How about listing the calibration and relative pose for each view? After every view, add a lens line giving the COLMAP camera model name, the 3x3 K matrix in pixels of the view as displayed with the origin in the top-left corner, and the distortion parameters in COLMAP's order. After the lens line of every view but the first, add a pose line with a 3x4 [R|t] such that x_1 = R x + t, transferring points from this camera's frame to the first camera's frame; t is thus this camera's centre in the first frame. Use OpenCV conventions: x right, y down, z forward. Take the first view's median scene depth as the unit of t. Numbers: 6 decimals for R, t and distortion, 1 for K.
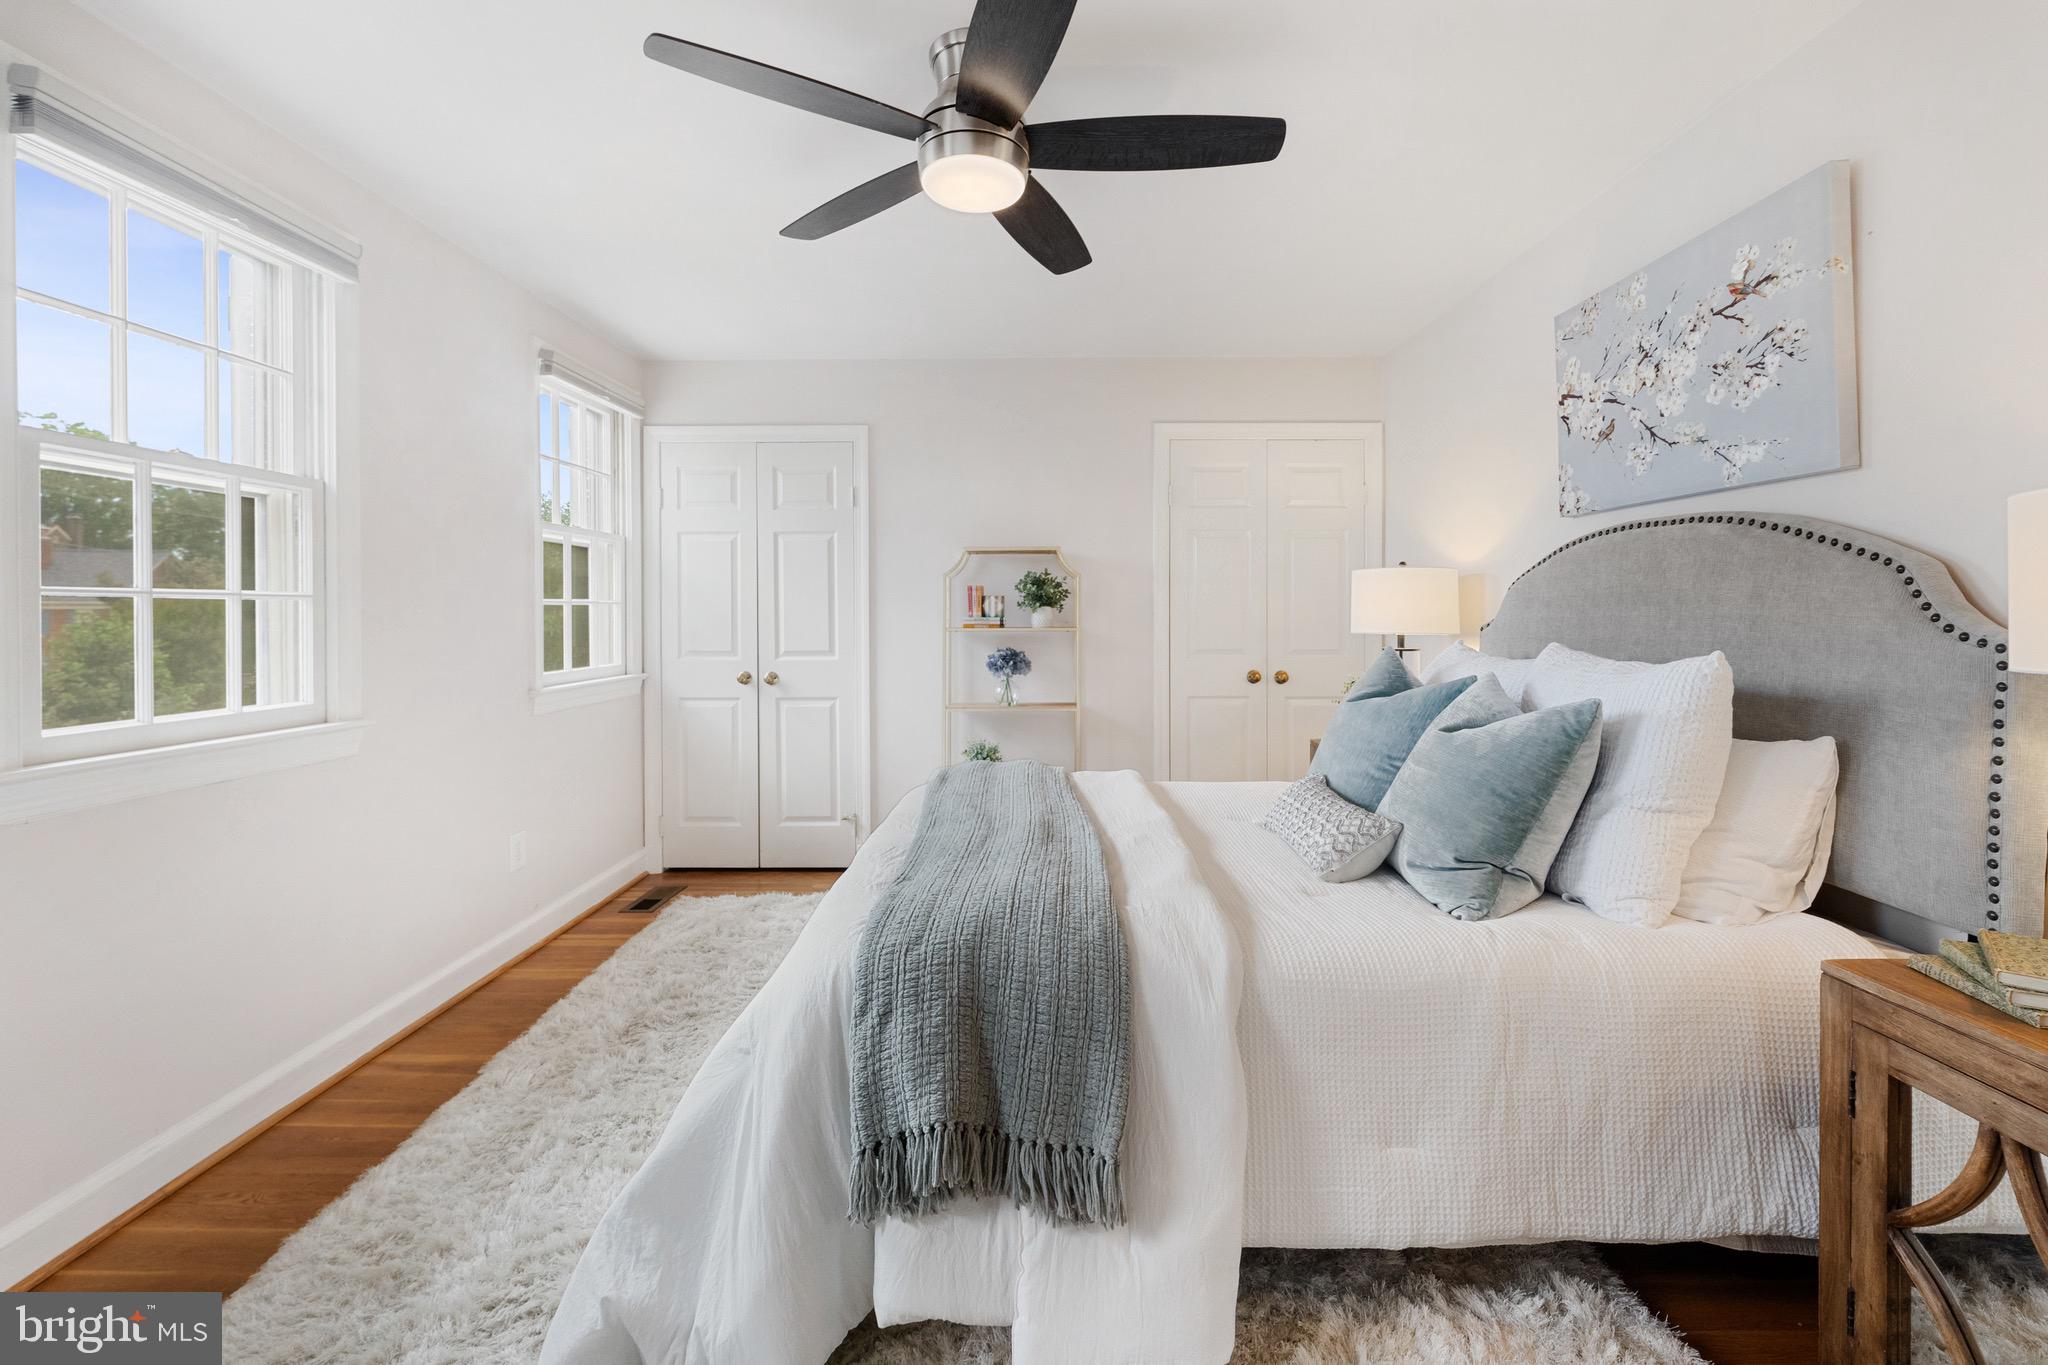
lens RADIAL K [[856.0, 0, 1037.5], [0, 856.0, 617.2], [0, 0, 1]] dist [-0.008770, -0.000104]
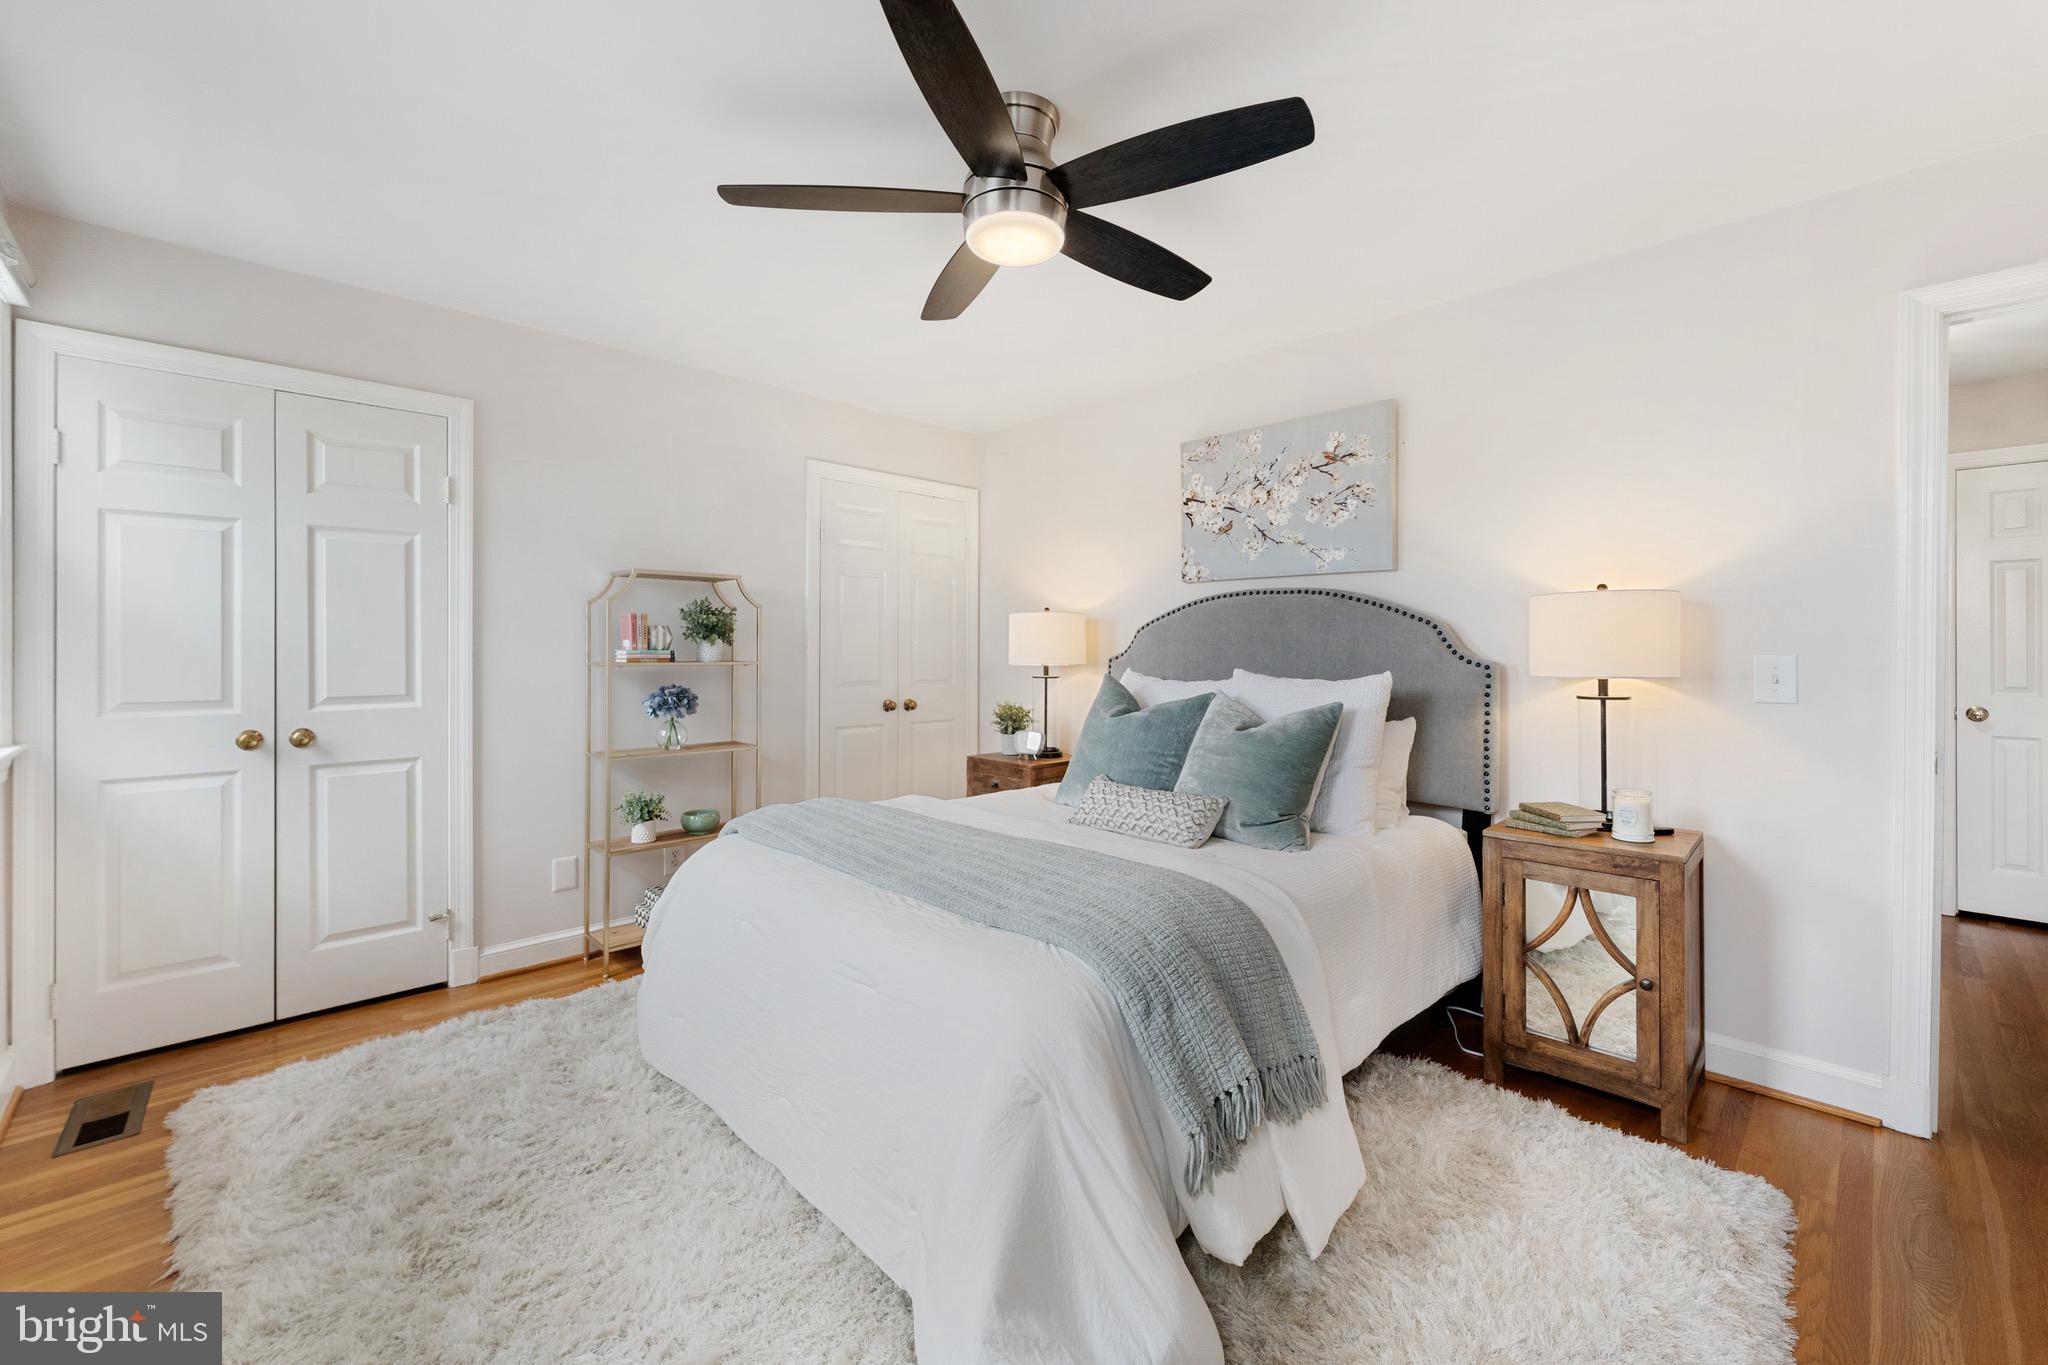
lens RADIAL K [[820.1, 0, 1030.0], [0, 820.1, 649.8], [0, 0, 1]] dist [-0.000499, -0.000454]
pose [[0.717118, 0.004920, 0.696935, -0.618119], [-0.002471, 0.999987, -0.004517, 0.004118], [-0.696948, 0.001517, 0.717120, 0.214112]]
